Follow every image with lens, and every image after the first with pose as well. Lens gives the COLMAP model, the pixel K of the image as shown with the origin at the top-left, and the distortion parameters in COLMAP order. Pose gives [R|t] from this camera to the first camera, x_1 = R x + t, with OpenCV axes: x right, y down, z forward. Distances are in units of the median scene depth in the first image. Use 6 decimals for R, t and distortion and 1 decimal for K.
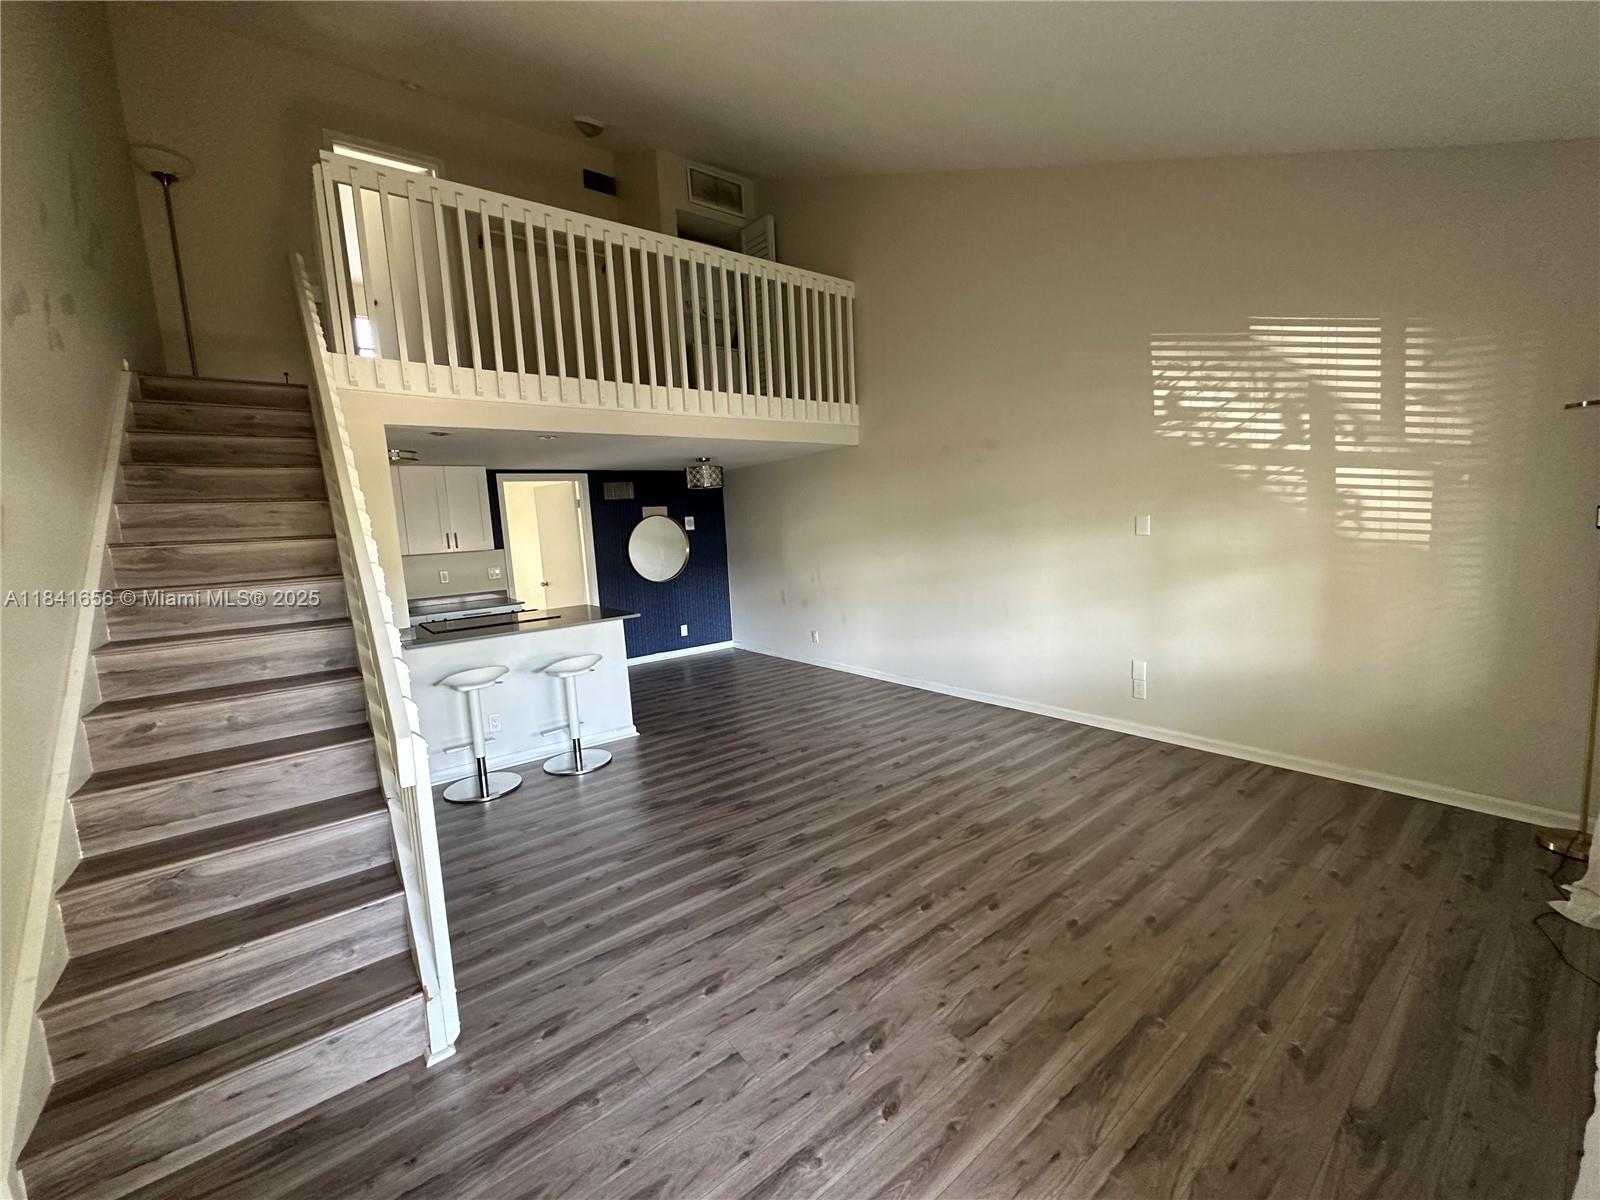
lens RADIAL K [[638.3, 0, 802.9], [0, 638.3, 593.6], [0, 0, 1]] dist [-0.005810, 0.000801]
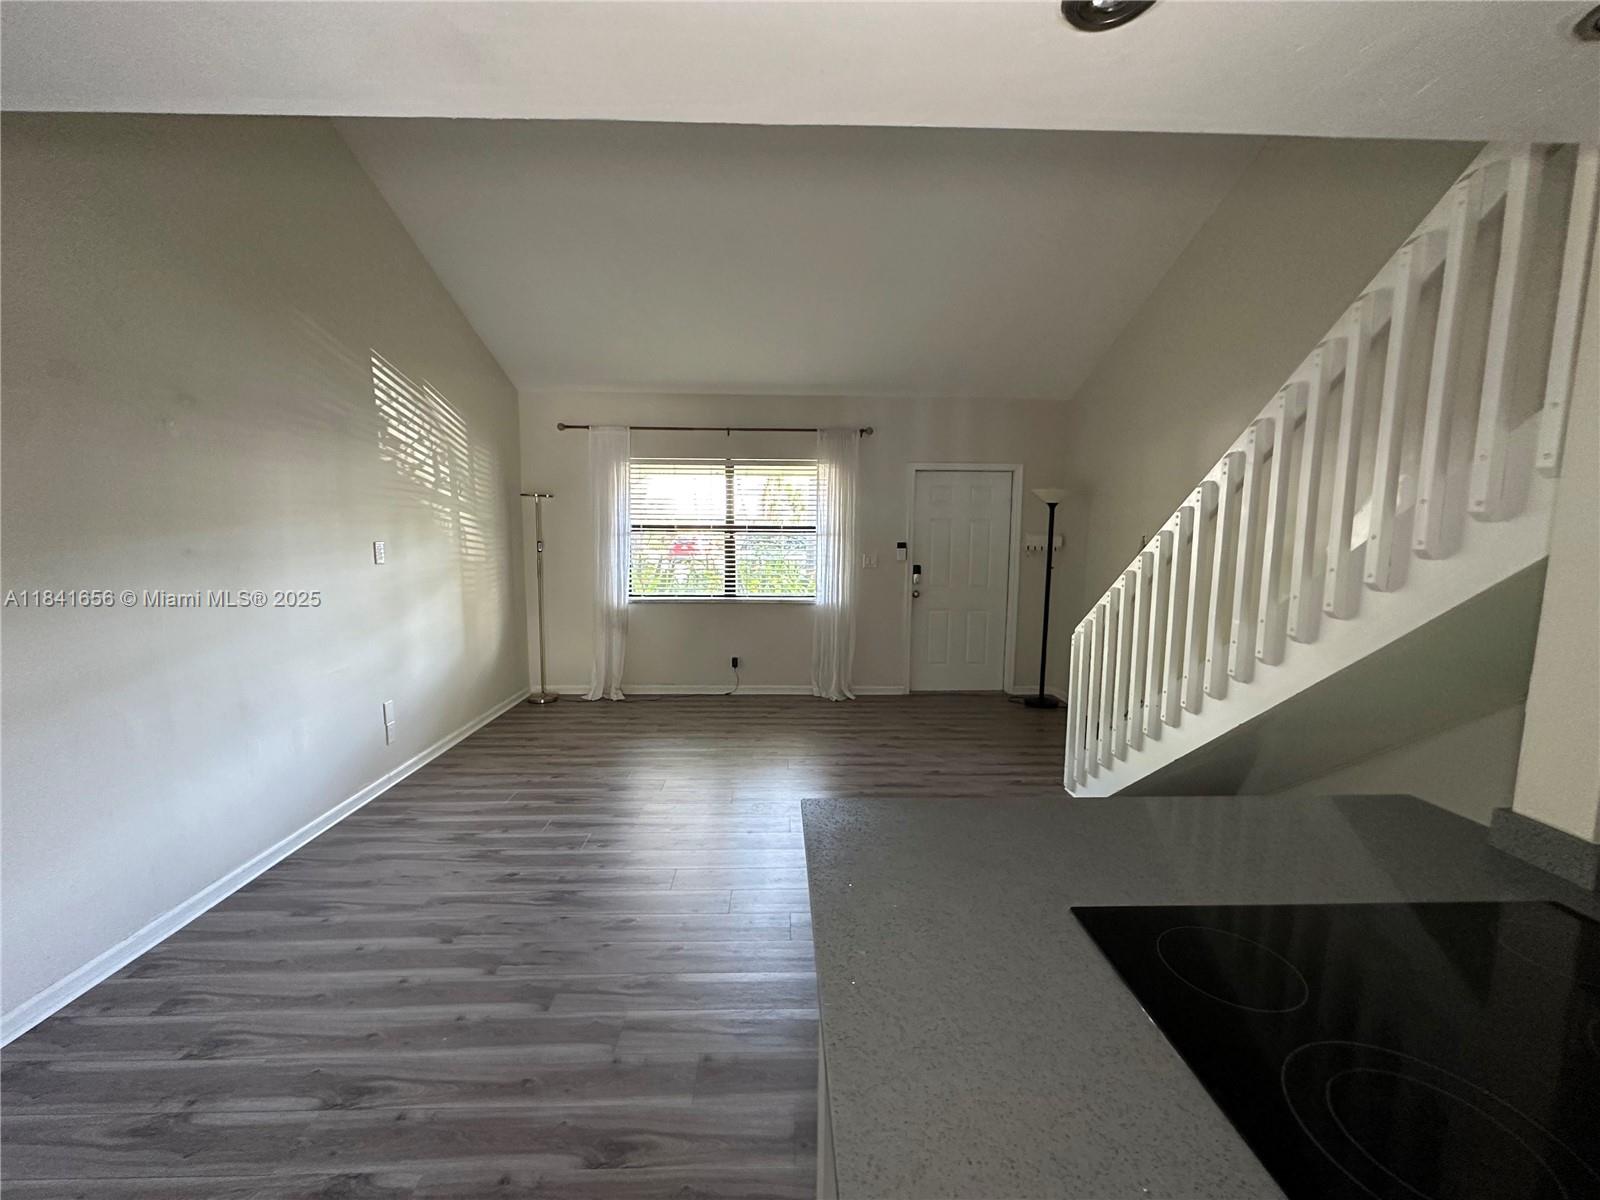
lens RADIAL K [[638.3, 0, 800.2], [0, 638.3, 594.1], [0, 0, 1]] dist [-0.005810, 0.000801]
pose [[-0.803115, -0.016352, 0.595600, -0.399561], [0.097964, 0.982395, 0.159068, -0.108679], [-0.587716, 0.186097, -0.787374, 1.114242]]
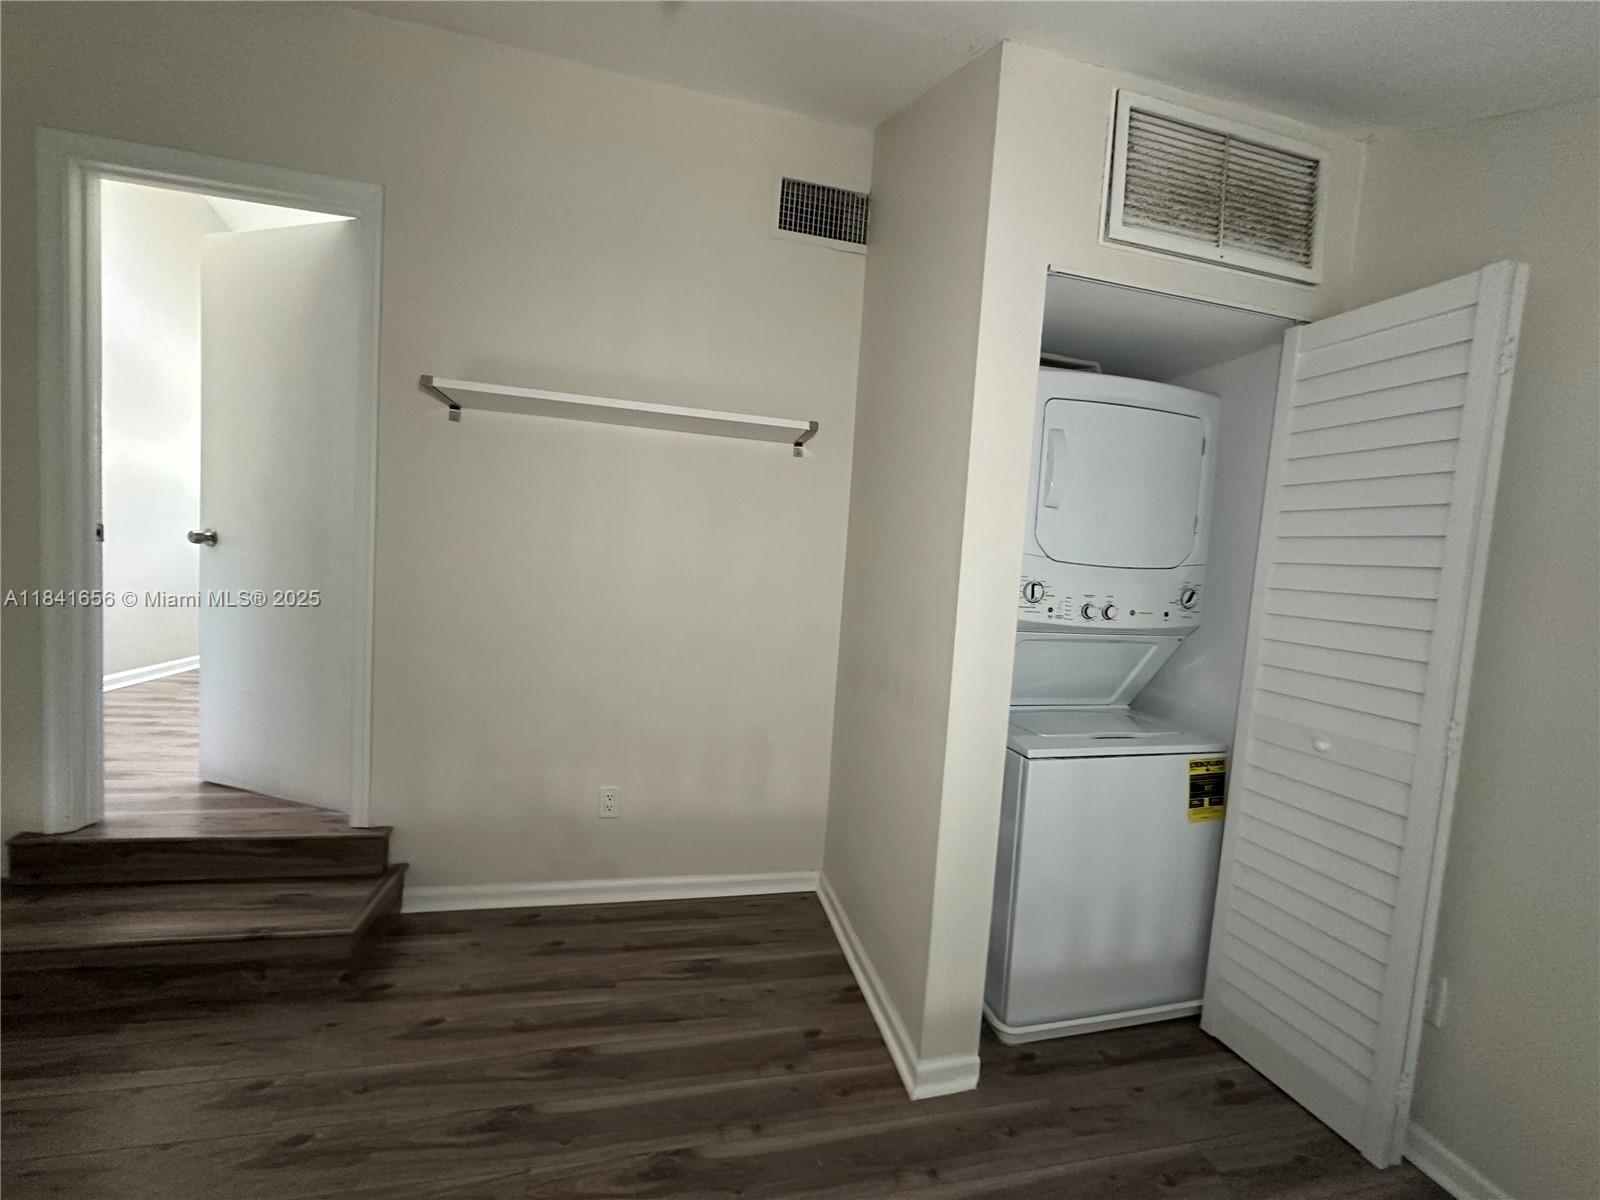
lens RADIAL K [[638.3, 0, 776.9], [0, 638.3, 605.4], [0, 0, 1]] dist [-0.005810, 0.000801]
pose [[0.899817, 0.144680, -0.411578, -0.224816], [-0.164210, 0.986349, -0.012280, -0.579015], [0.404183, 0.078635, 0.911292, 0.946690]]
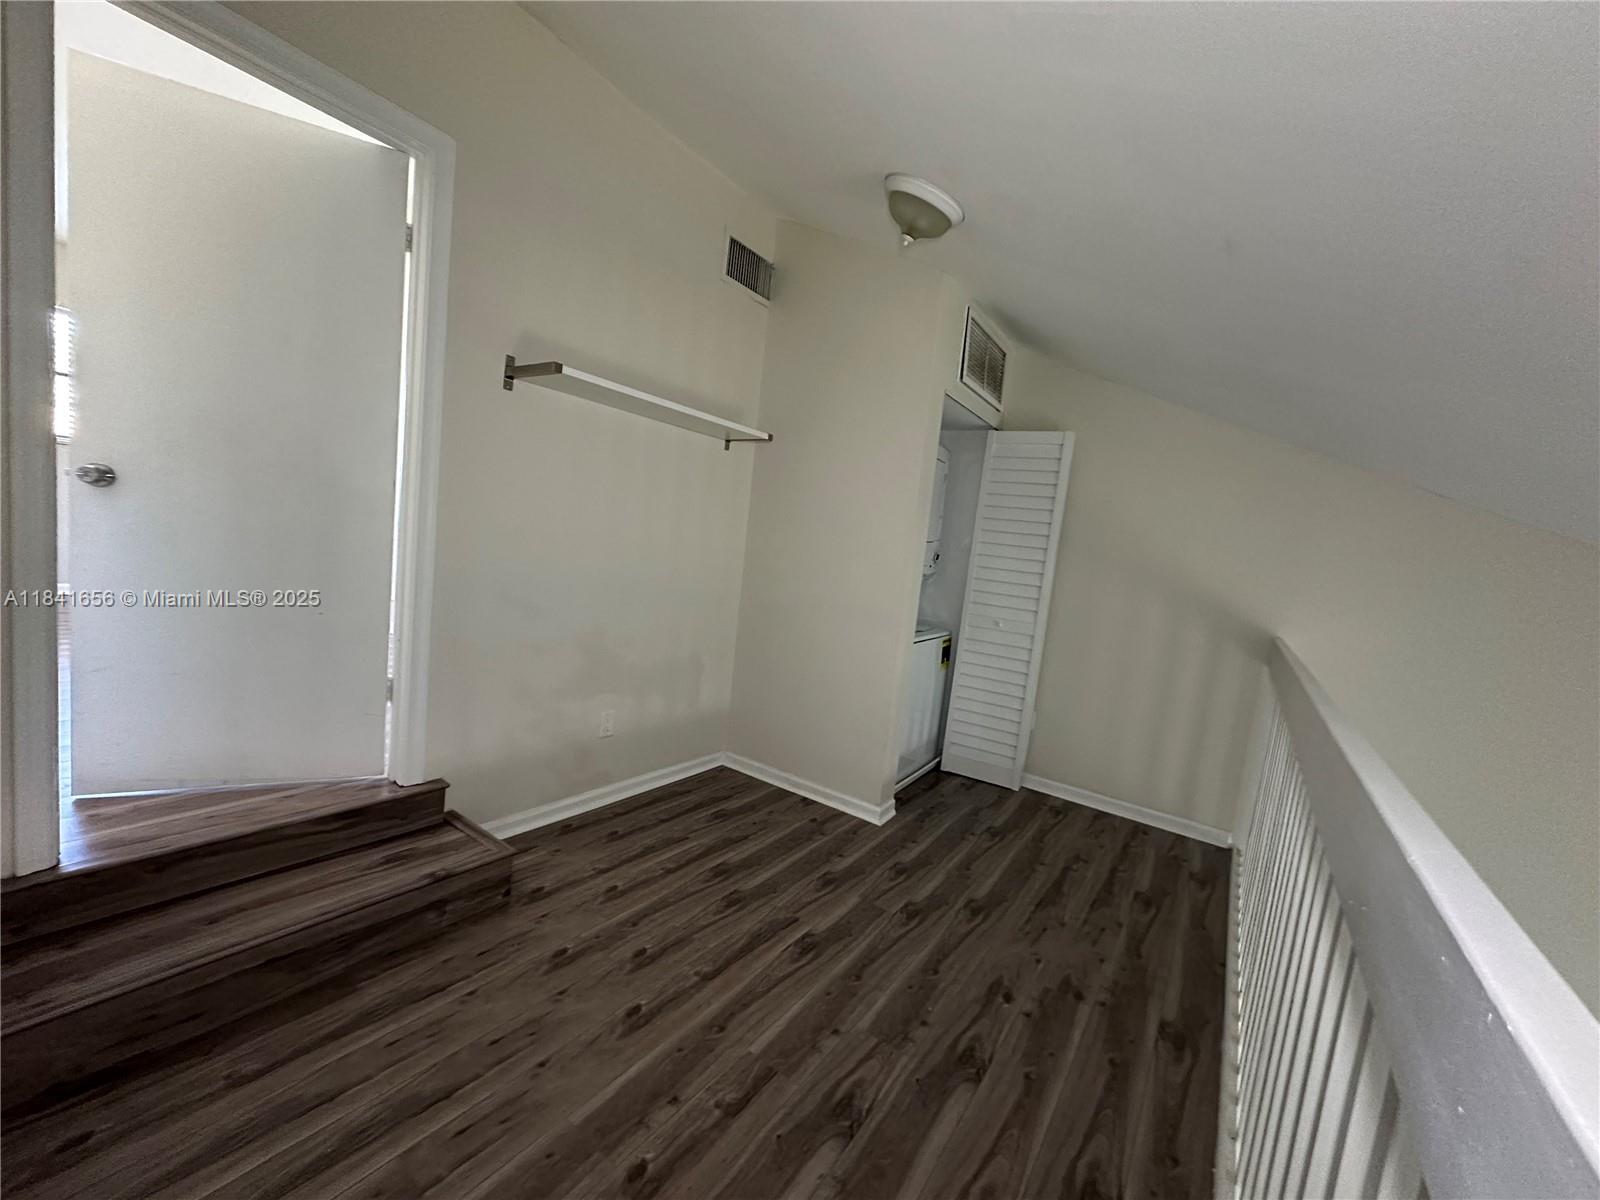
lens RADIAL K [[638.3, 0, 796.9], [0, 638.3, 611.4], [0, 0, 1]] dist [-0.005810, 0.000801]
pose [[0.941261, 0.125155, 0.313631, -0.554397], [-0.124822, 0.991952, -0.021226, -0.528556], [-0.313764, -0.019169, 0.949308, 0.733661]]
